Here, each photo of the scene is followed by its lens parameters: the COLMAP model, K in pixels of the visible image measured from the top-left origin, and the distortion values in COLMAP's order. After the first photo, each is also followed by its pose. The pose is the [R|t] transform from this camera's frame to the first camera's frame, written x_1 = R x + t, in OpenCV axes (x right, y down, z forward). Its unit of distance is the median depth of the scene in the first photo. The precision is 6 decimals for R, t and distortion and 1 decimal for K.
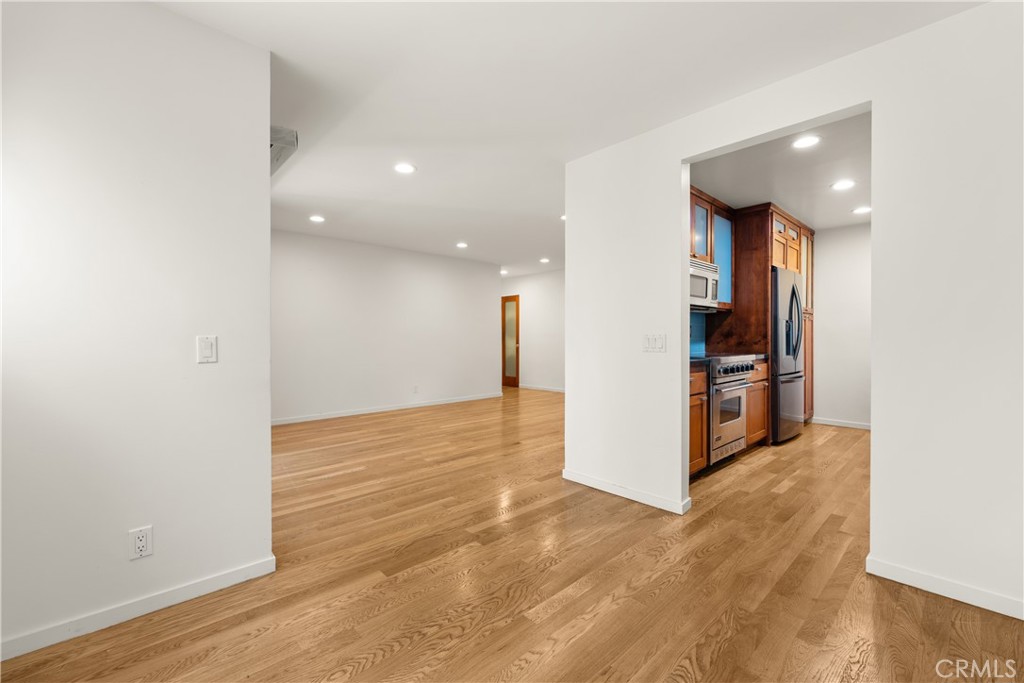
lens RADIAL K [[420.0, 0, 511.1], [0, 420.0, 340.1], [0, 0, 1]] dist [-0.002884, -0.000284]
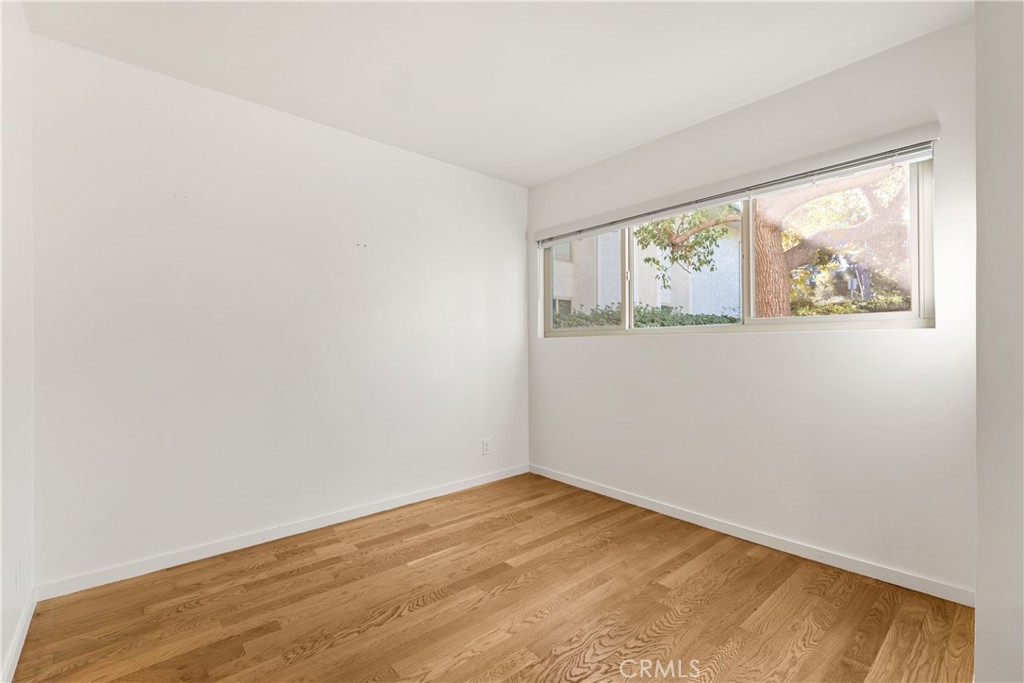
lens RADIAL K [[463.4, 0, 514.4], [0, 463.4, 343.9], [0, 0, 1]] dist [0.005827, -0.000884]
pose [[-0.999744, 0.006210, 0.021740, 0.058622], [0.006340, 0.999962, 0.005932, -0.014500], [-0.021702, 0.006068, -0.999746, 2.074293]]
